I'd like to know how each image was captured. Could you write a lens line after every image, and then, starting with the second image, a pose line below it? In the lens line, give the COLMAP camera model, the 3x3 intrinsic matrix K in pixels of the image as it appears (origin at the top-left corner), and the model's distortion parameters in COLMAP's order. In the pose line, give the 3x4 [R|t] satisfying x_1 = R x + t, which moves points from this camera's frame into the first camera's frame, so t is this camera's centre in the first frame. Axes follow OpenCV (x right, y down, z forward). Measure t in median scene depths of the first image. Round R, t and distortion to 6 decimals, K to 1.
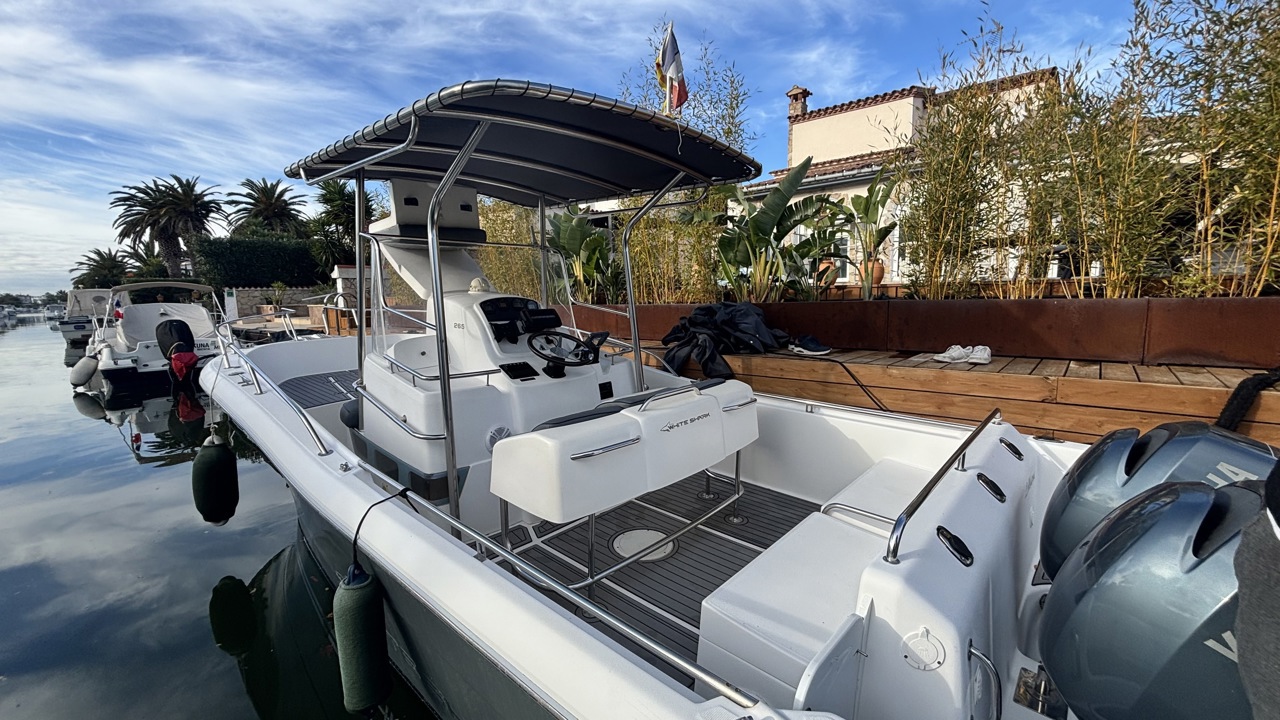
lens RADIAL K [[505.9, 0, 636.3], [0, 505.9, 360.0], [0, 0, 1]] dist [0.002536, -0.004804]
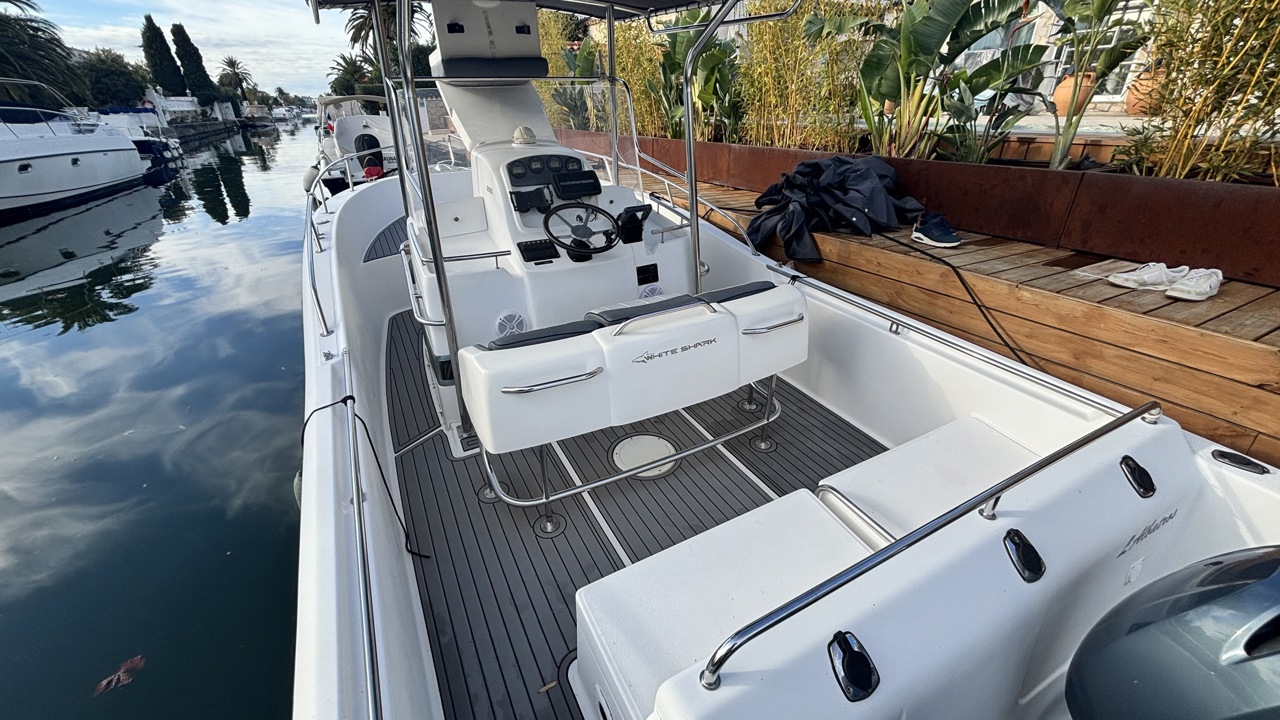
lens RADIAL K [[480.9, 0, 642.8], [0, 480.9, 366.0], [0, 0, 1]] dist [-0.008027, 0.000041]
pose [[0.945884, 0.165253, -0.279277, 0.174307], [-0.050647, 0.925254, 0.375952, -0.094977], [0.320529, -0.341462, 0.883552, 0.172521]]
